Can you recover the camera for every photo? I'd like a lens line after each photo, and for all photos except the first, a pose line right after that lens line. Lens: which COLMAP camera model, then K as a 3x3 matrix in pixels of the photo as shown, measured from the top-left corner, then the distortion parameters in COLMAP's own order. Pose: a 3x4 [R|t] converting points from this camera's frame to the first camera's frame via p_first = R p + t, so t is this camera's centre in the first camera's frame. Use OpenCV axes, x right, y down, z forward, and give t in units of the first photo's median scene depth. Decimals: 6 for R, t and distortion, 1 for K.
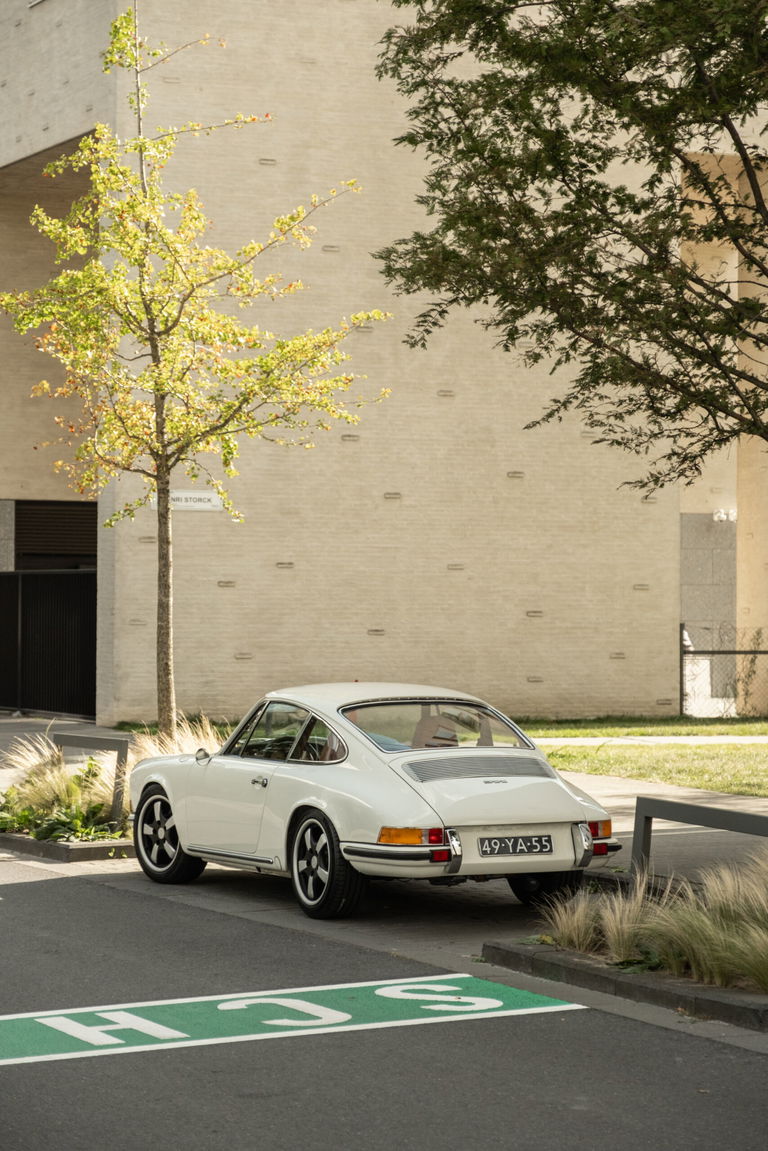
lens RADIAL K [[2555.1, 0, 392.1], [0, 2555.1, 580.0], [0, 0, 1]] dist [-0.017064, 0.000000]
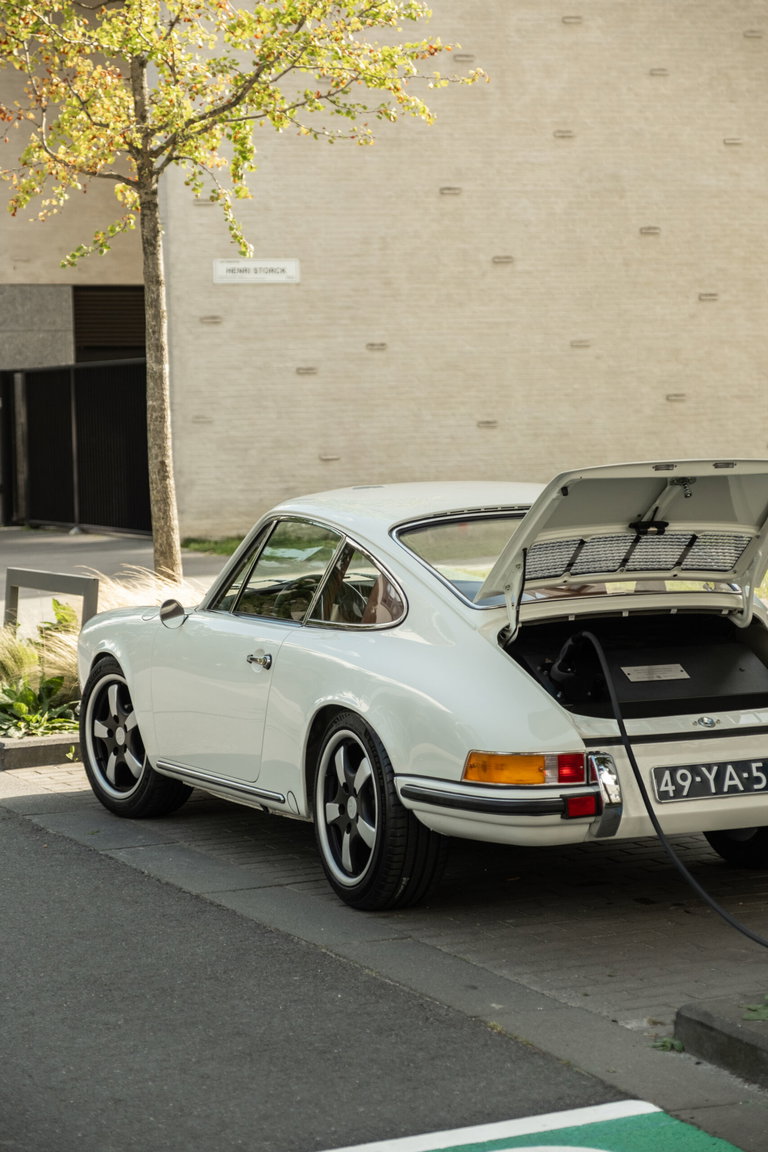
lens RADIAL K [[2557.3, 0, 388.1], [0, 2557.3, 564.8], [0, 0, 1]] dist [-0.017064, 0.000000]
pose [[0.998469, -0.023428, -0.050098, 0.004645], [0.026912, 0.997181, 0.070042, 0.014059], [0.048316, -0.071283, 0.996285, 0.328691]]
